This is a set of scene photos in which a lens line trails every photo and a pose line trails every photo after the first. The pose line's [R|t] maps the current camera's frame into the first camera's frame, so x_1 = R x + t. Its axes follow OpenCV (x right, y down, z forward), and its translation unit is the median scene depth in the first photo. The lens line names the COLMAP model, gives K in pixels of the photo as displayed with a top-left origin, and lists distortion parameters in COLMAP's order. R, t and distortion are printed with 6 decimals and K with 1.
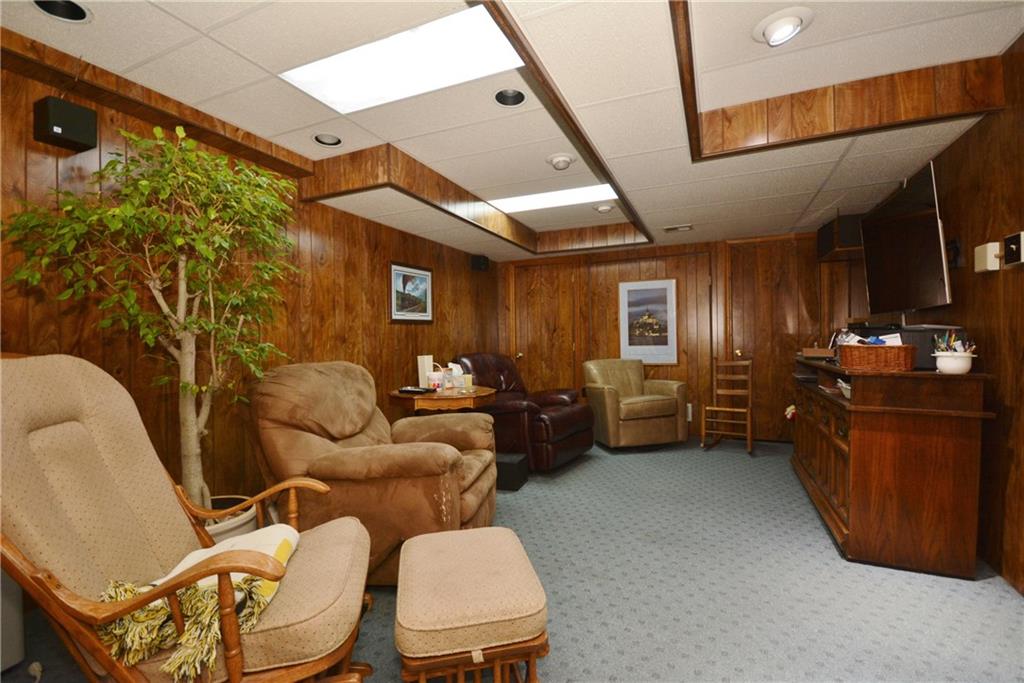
lens RADIAL K [[452.7, 0, 513.4], [0, 452.7, 340.7], [0, 0, 1]] dist [0.000111, -0.004571]
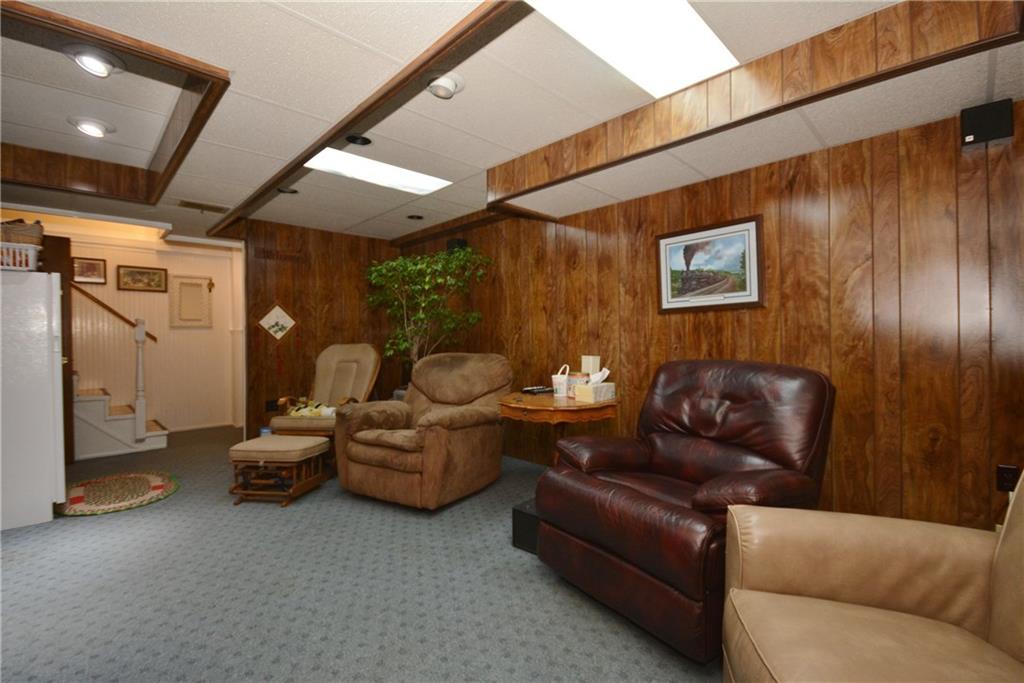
lens RADIAL K [[452.7, 0, 512.9], [0, 452.7, 338.1], [0, 0, 1]] dist [0.000111, -0.004571]
pose [[-0.364443, 0.014342, -0.931115, 0.612965], [0.013090, 0.999862, 0.010278, -0.009230], [0.931134, -0.008443, -0.364580, 1.142153]]
